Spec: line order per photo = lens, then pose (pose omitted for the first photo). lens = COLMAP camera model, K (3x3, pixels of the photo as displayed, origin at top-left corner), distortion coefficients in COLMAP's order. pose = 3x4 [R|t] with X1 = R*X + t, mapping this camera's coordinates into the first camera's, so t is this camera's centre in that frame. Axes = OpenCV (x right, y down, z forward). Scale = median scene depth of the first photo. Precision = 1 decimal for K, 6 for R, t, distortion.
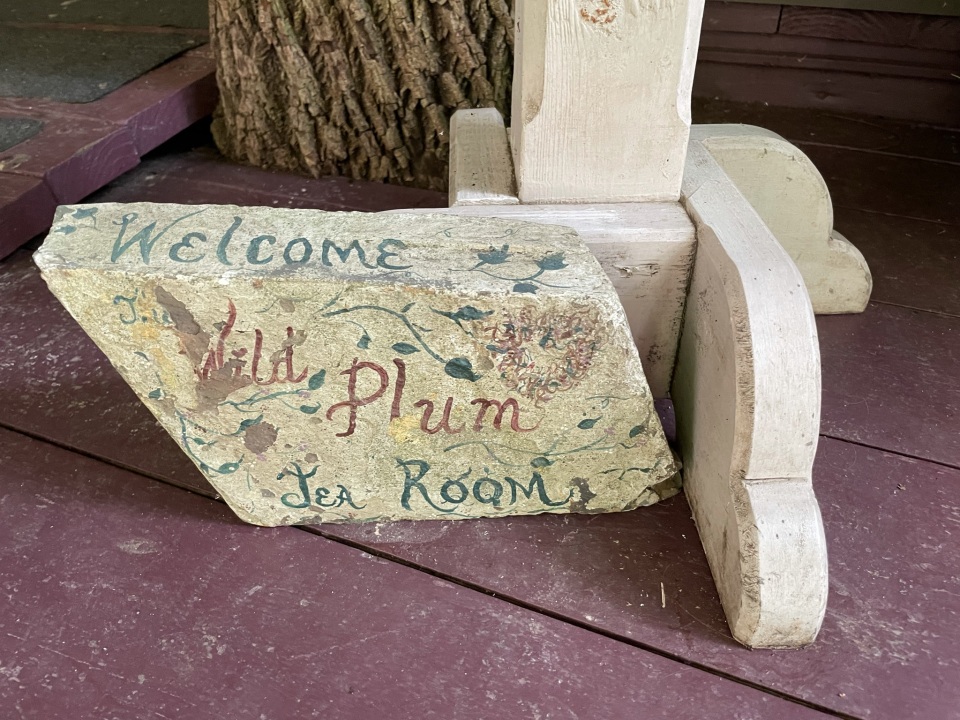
lens RADIAL K [[722.8, 0, 483.2], [0, 722.8, 373.8], [0, 0, 1]] dist [0.094374, -0.134554]
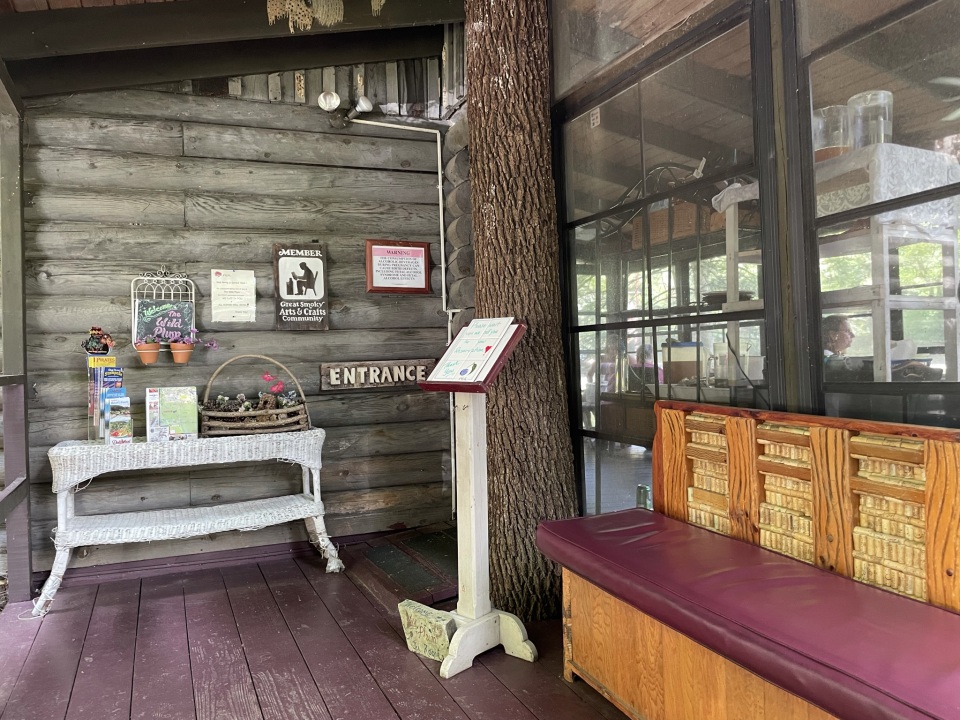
lens RADIAL K [[723.5, 0, 480.0], [0, 723.5, 360.0], [0, 0, 1]] dist [0.084172, -0.107702]
pose [[0.717361, -0.025858, -0.696222, 5.707186], [-0.378406, 0.824603, -0.420522, 0.673935], [0.584981, 0.565121, 0.581753, -4.739810]]
